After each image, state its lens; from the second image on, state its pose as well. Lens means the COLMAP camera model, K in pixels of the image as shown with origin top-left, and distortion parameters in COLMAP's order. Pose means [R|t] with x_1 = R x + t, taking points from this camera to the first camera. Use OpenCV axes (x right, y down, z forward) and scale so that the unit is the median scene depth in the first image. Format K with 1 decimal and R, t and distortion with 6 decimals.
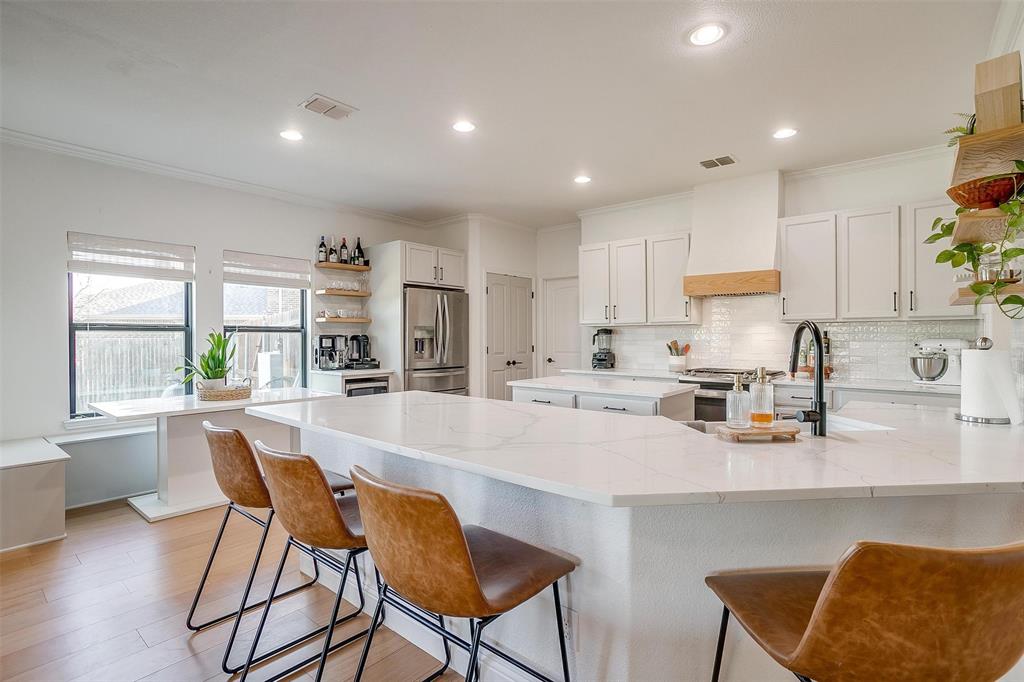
lens RADIAL K [[494.6, 0, 509.3], [0, 494.6, 336.4], [0, 0, 1]] dist [-0.063304, 0.031194]
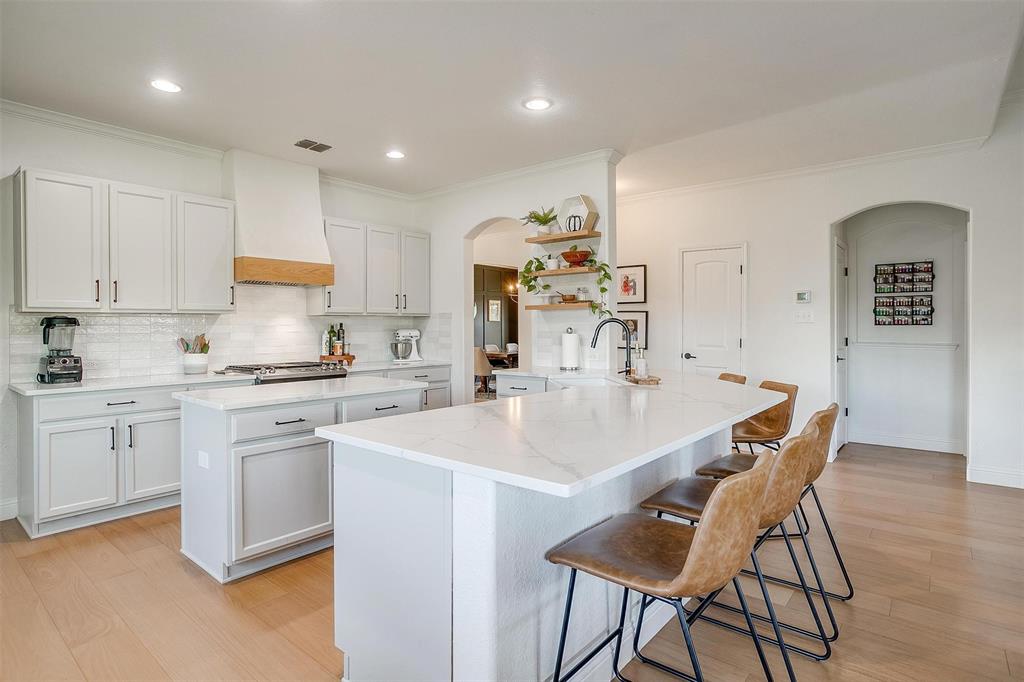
lens RADIAL K [[514.4, 0, 513.7], [0, 514.4, 329.8], [0, 0, 1]] dist [-0.063310, 0.030169]
pose [[-0.001604, -0.005196, 0.999985, -0.447067], [0.005356, 0.999972, 0.005205, 0.000018], [-0.999984, 0.005364, -0.001576, 0.480784]]
